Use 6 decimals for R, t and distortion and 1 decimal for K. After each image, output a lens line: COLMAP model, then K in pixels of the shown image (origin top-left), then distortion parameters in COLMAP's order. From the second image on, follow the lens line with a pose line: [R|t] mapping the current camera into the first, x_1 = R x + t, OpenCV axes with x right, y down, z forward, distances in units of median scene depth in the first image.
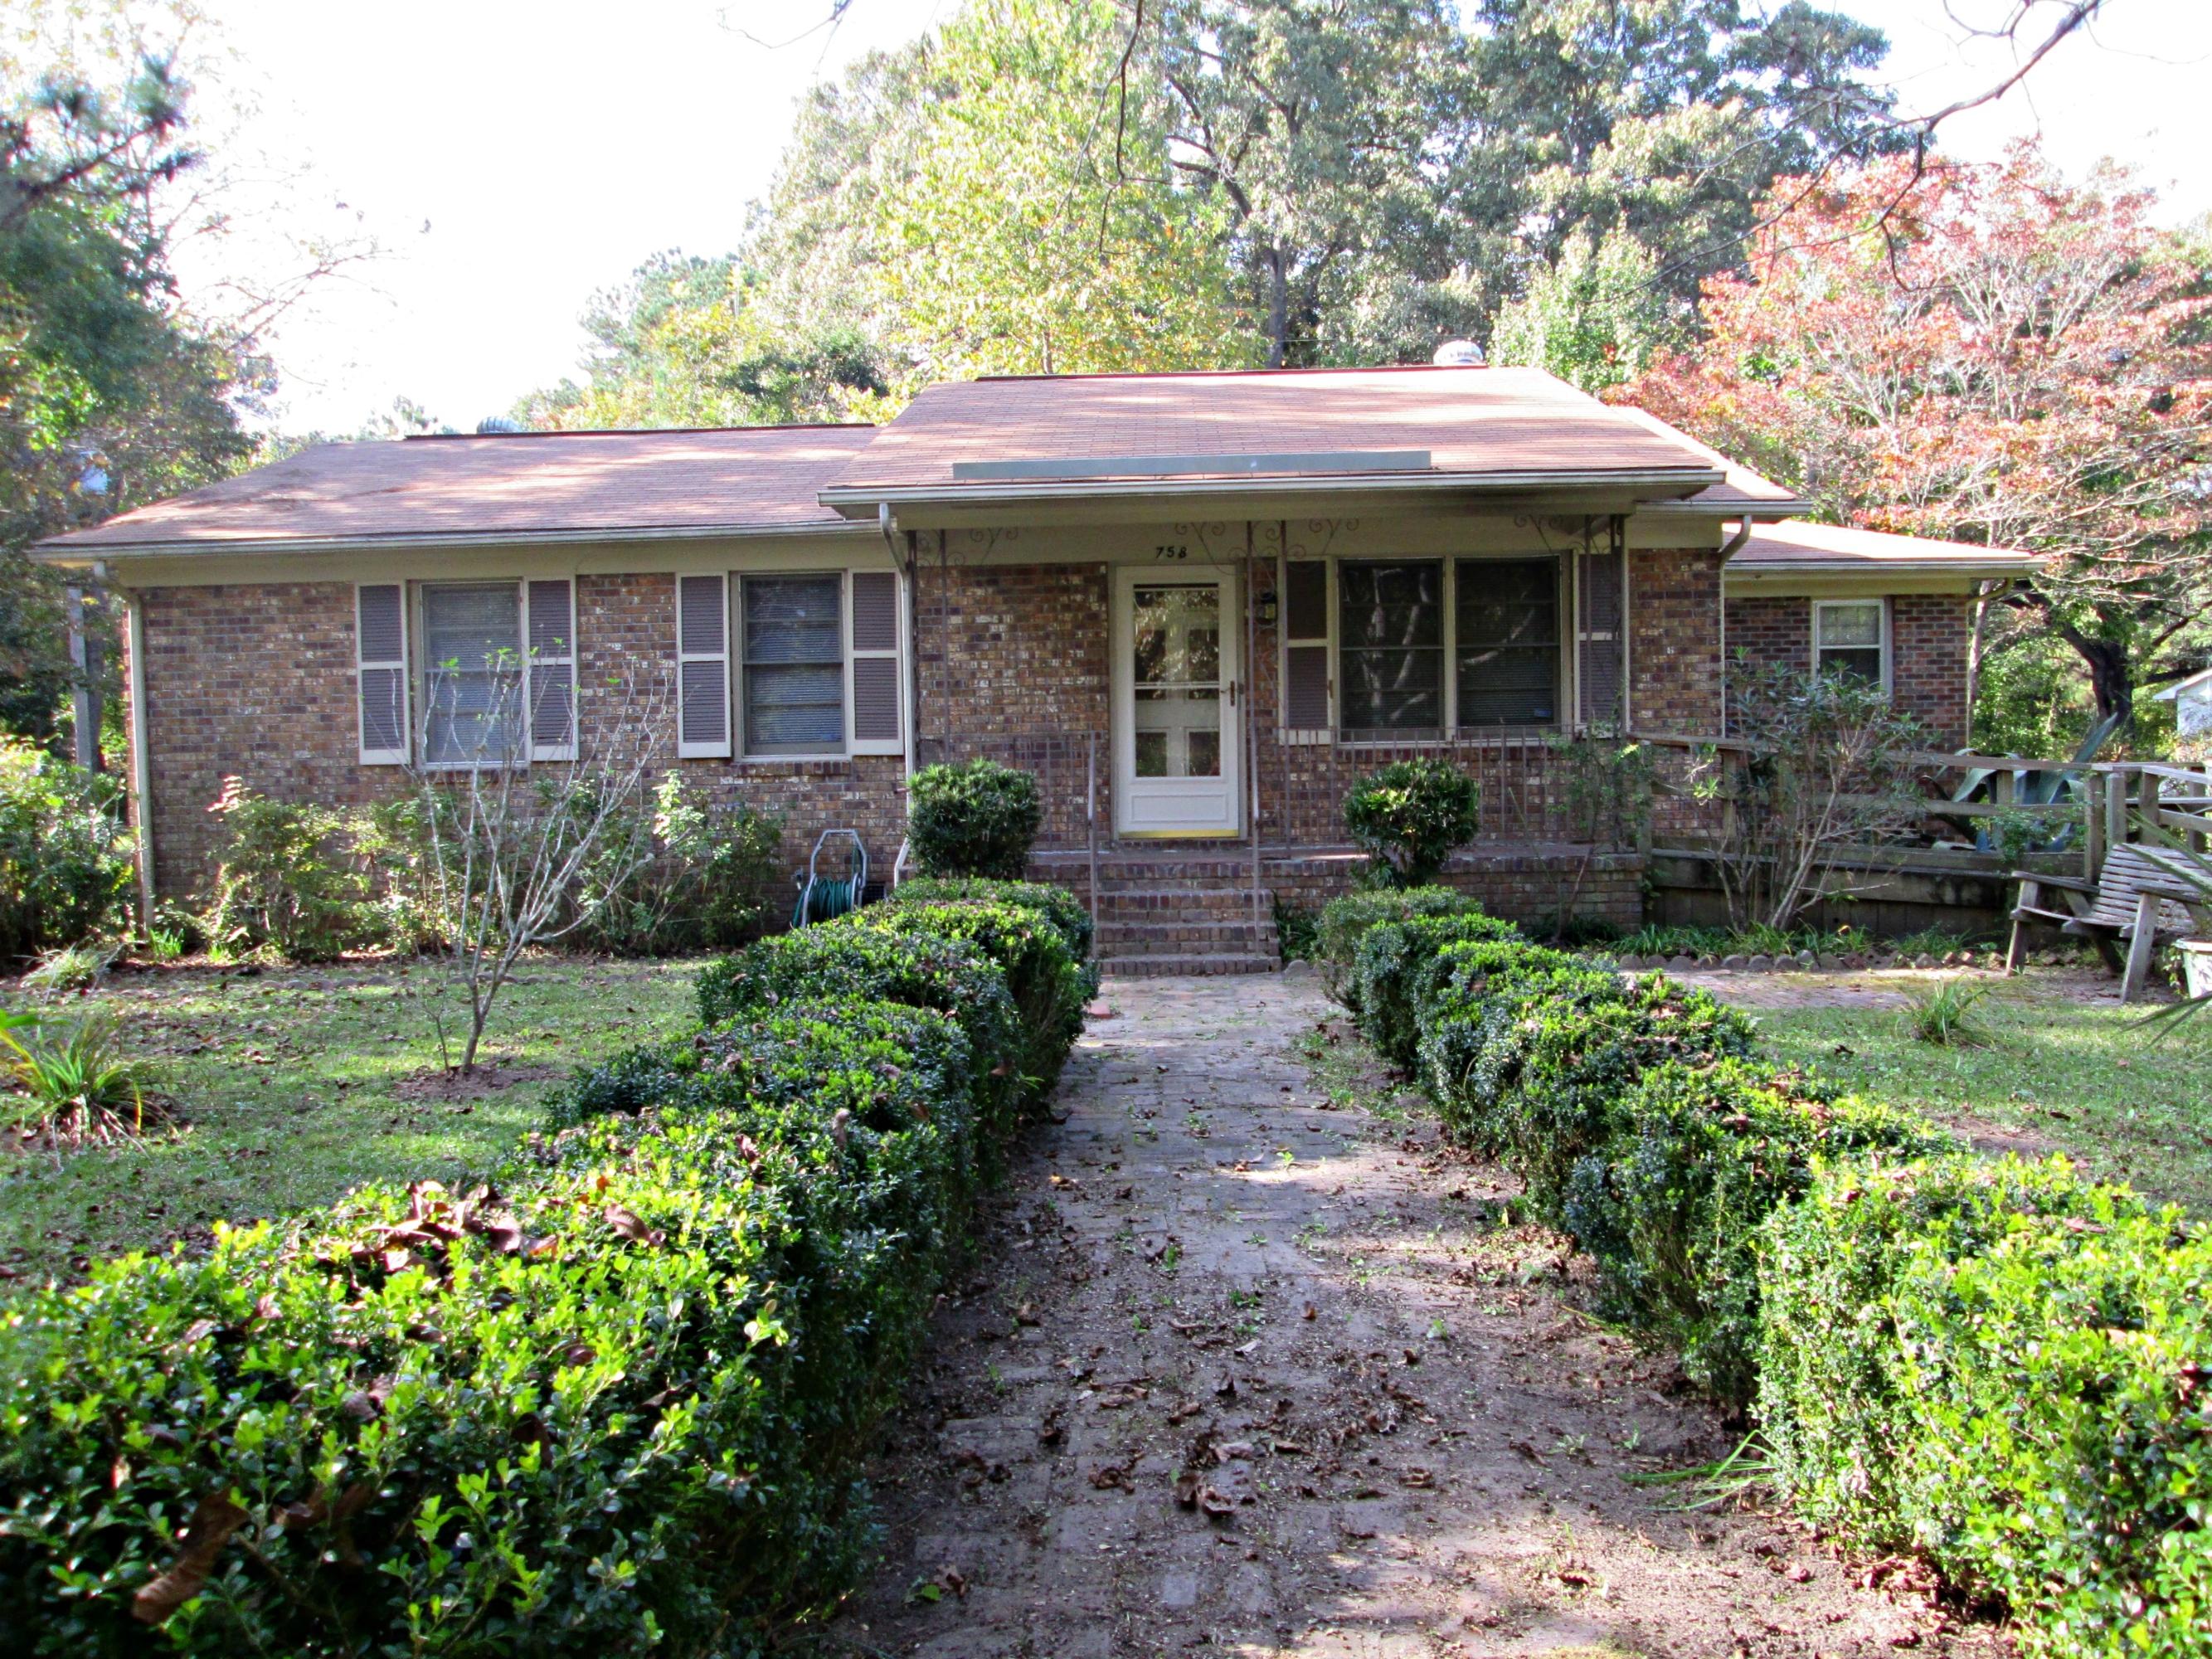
lens RADIAL K [[1814.5, 0, 1065.0], [0, 1814.5, 828.1], [0, 0, 1]] dist [-0.074921, 0.035908]
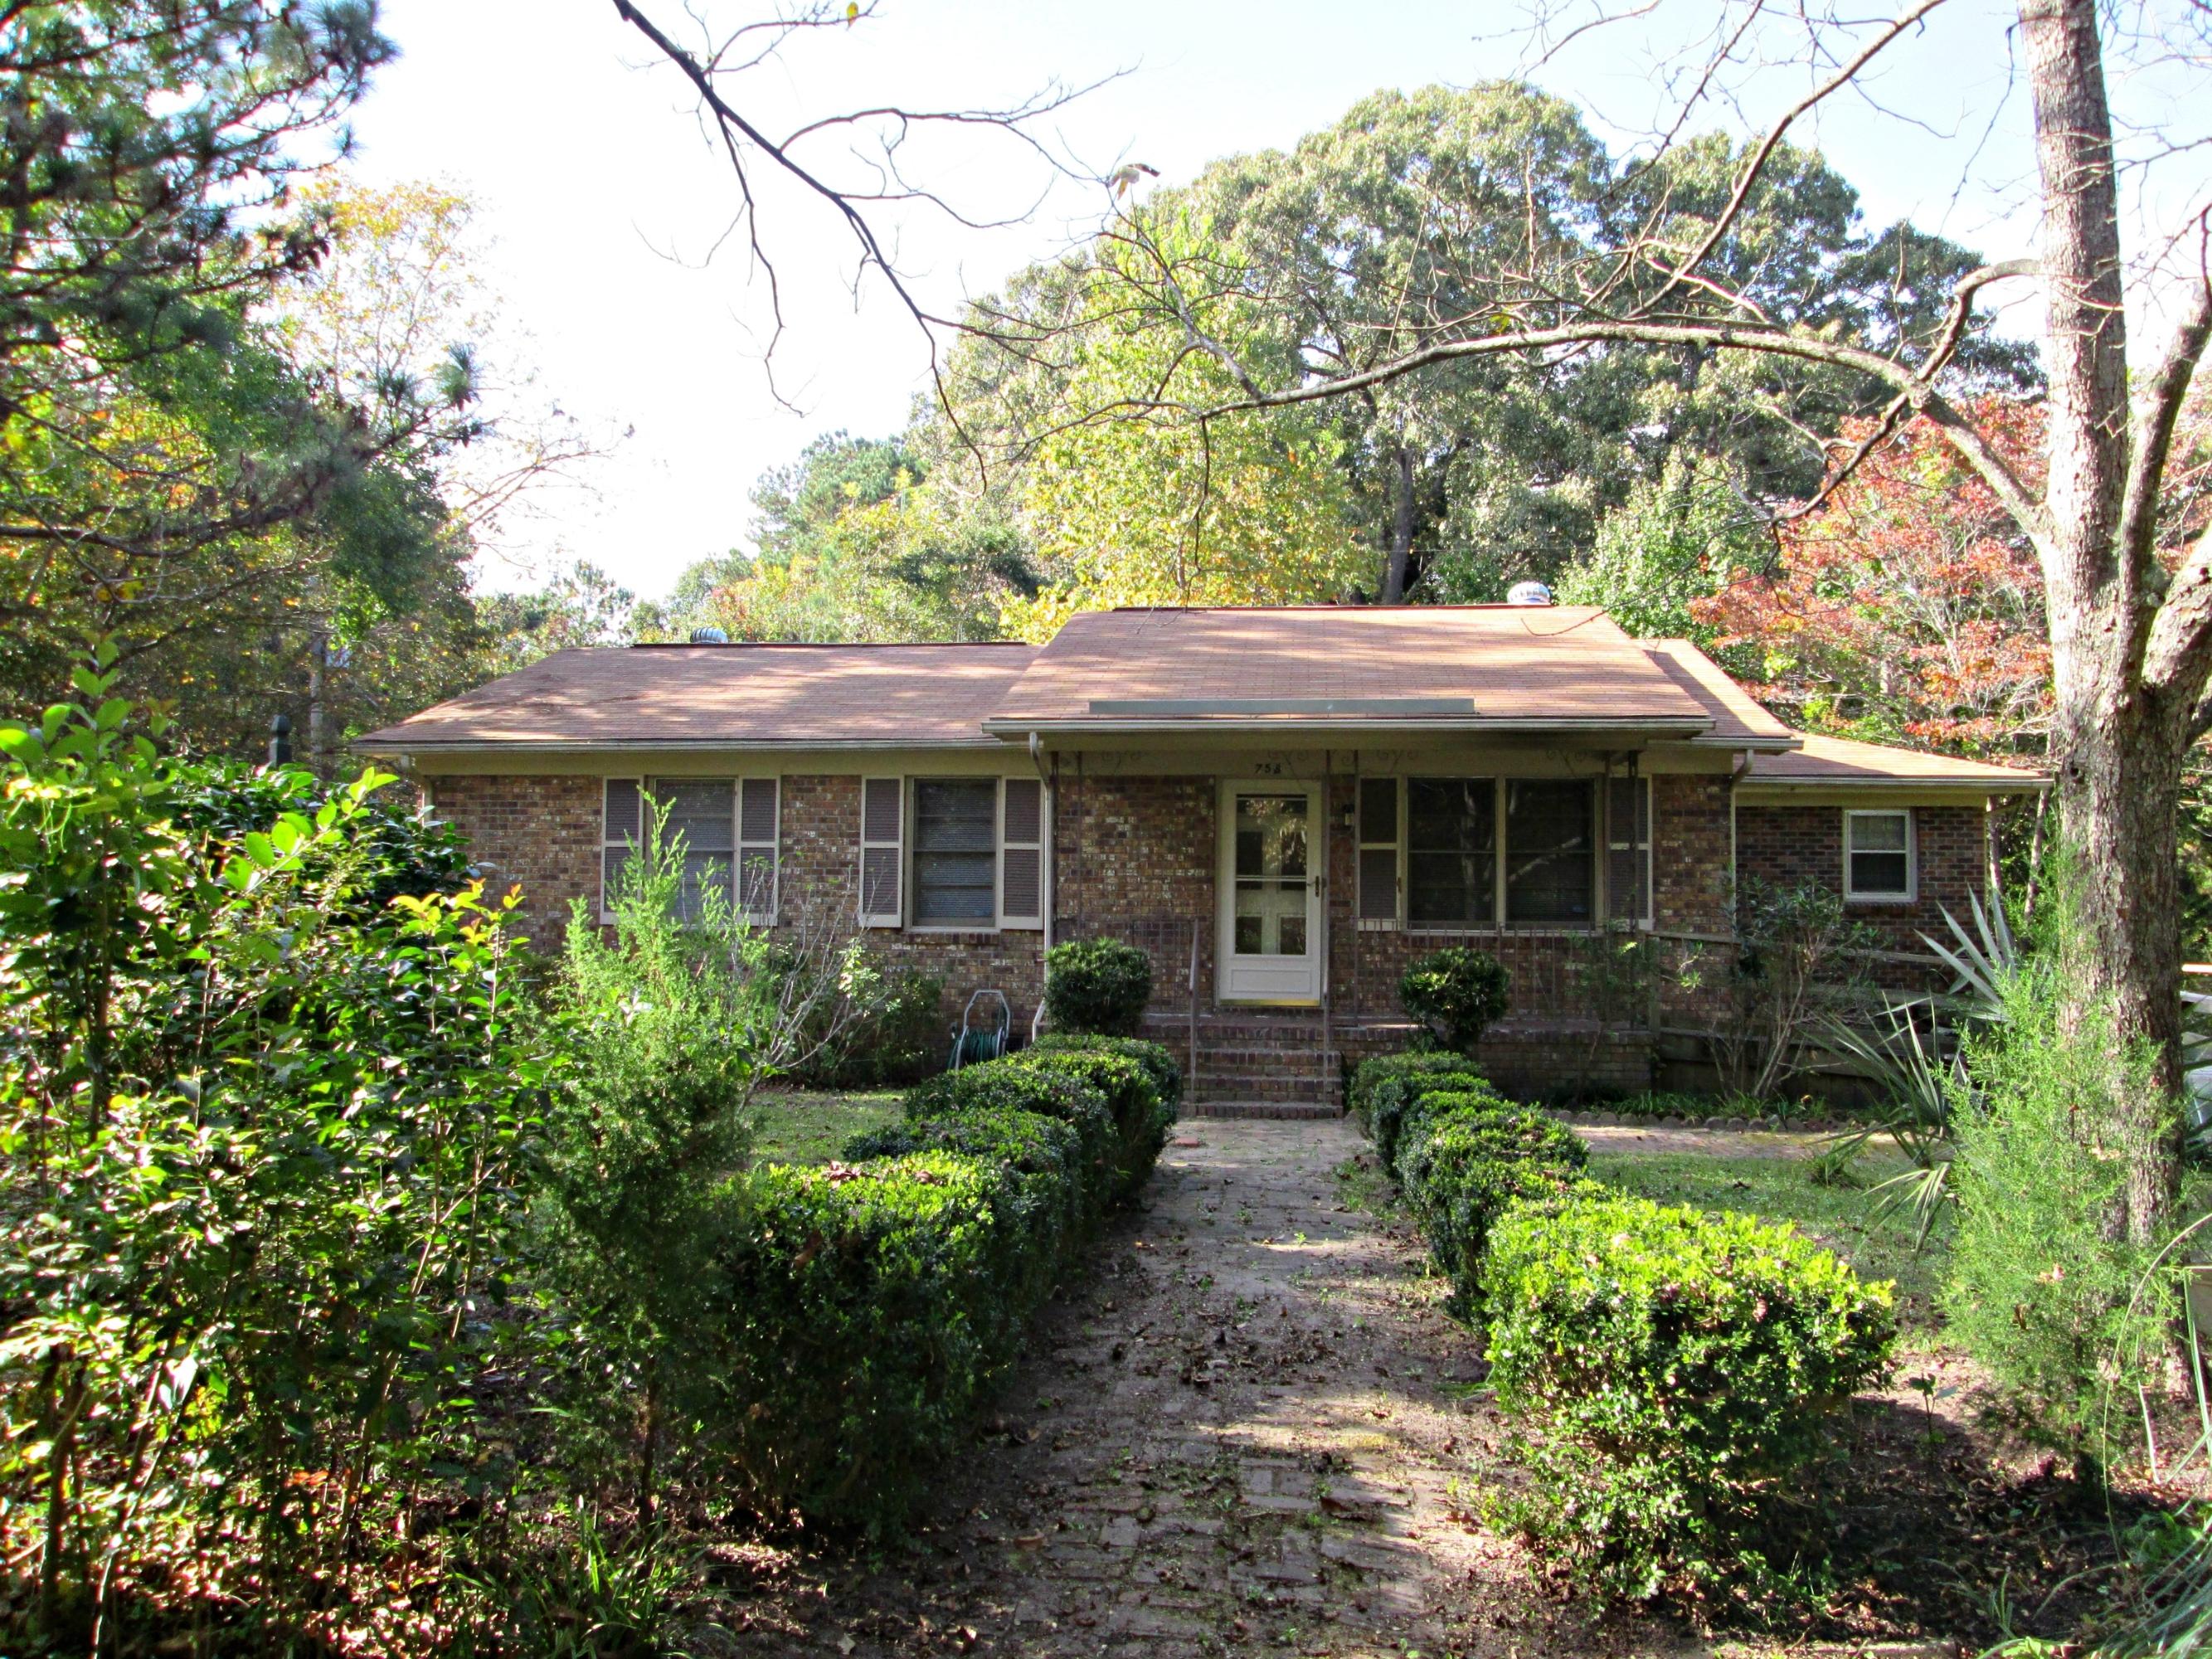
lens RADIAL K [[1814.5, 0, 1065.0], [0, 1814.5, 828.1], [0, 0, 1]] dist [-0.074921, 0.035908]
pose [[0.996757, 0.024549, -0.076640, 0.016915], [-0.030991, 0.995982, -0.084023, -0.006778], [0.074270, 0.086125, 0.993512, -0.209019]]
